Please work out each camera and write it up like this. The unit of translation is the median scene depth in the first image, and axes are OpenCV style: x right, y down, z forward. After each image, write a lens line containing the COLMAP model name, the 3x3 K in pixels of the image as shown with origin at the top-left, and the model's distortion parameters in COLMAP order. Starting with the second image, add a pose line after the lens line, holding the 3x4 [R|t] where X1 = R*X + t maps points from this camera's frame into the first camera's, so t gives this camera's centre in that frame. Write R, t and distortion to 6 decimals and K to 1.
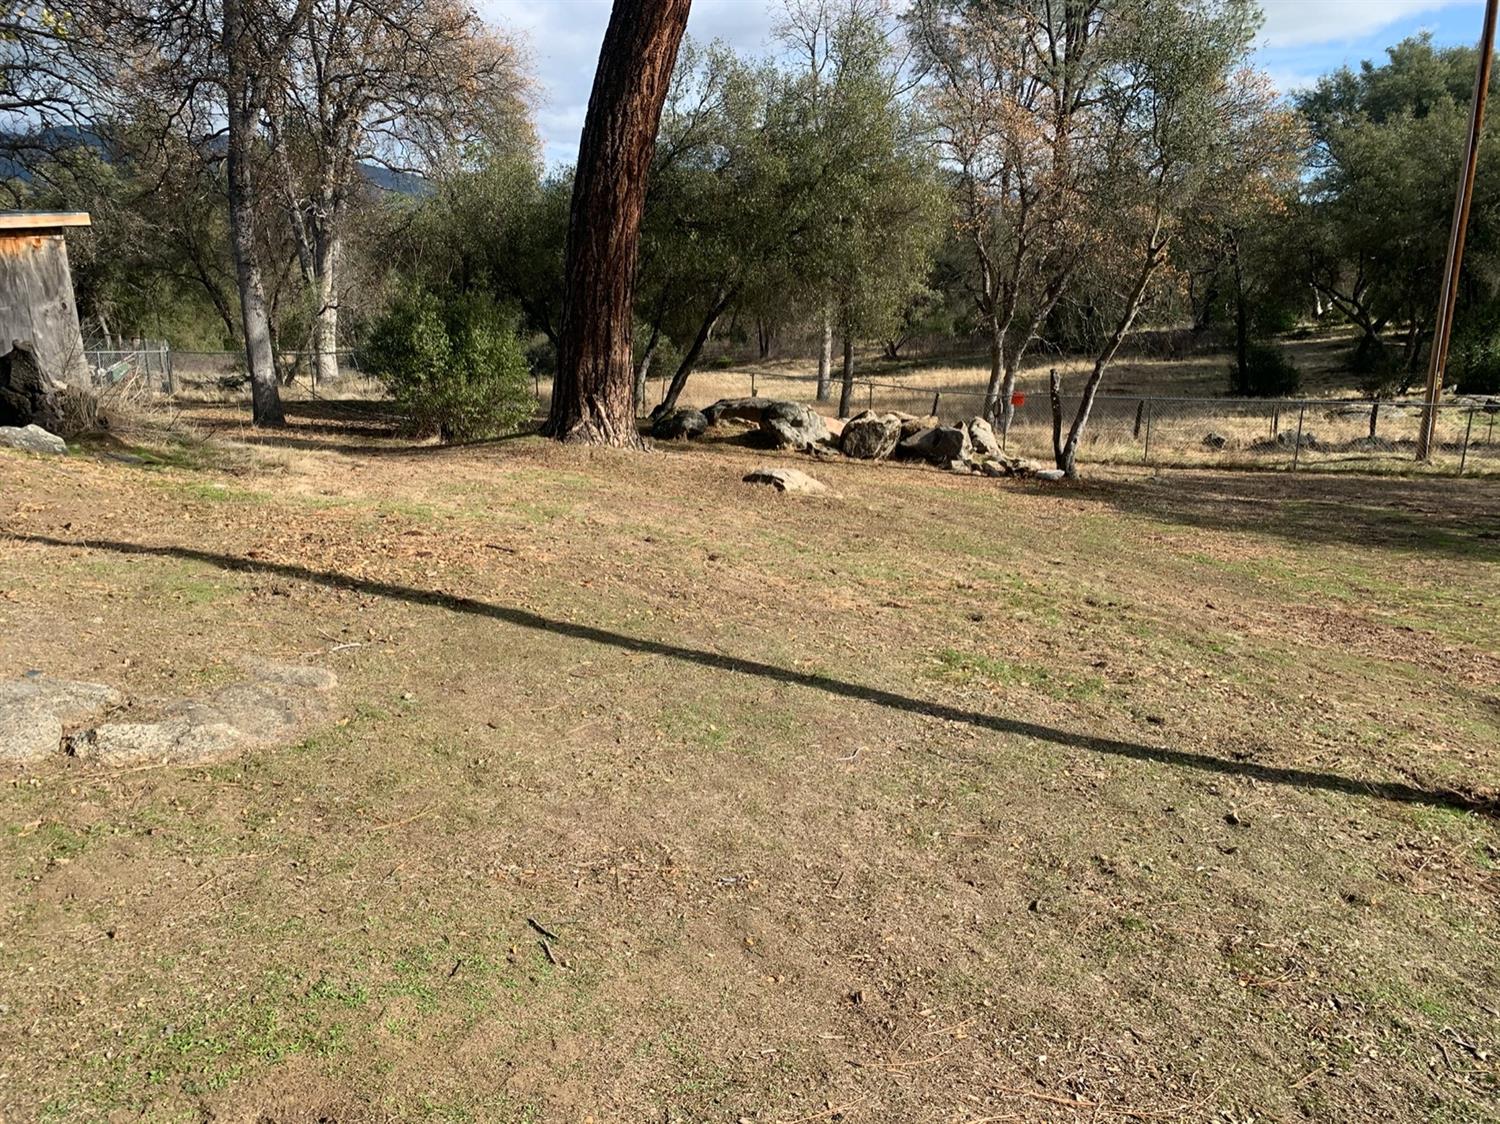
lens RADIAL K [[1112.5, 0, 741.8], [0, 1112.5, 534.3], [0, 0, 1]] dist [0.010306, -0.005222]
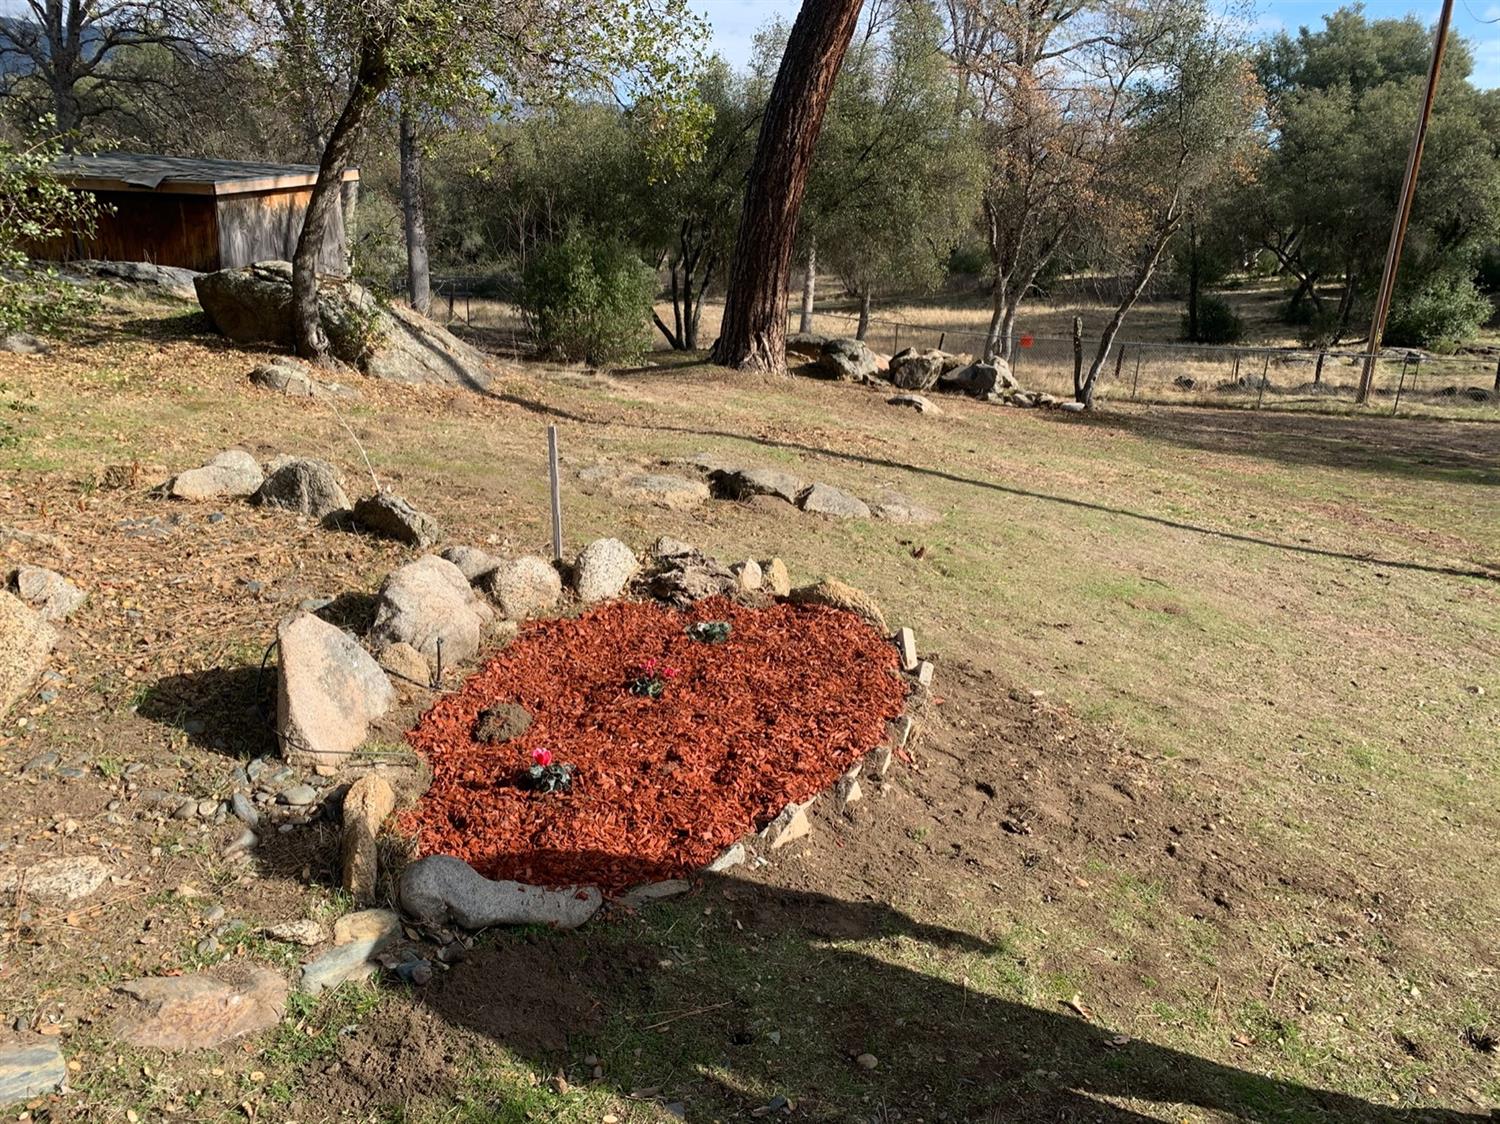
lens RADIAL K [[1112.5, 0, 741.8], [0, 1112.5, 534.3], [0, 0, 1]] dist [0.010306, -0.005222]
pose [[0.997078, 0.015050, 0.074888, -0.141170], [-0.019594, 0.997987, 0.060316, 0.015220], [-0.073830, -0.061607, 0.995366, -0.147503]]
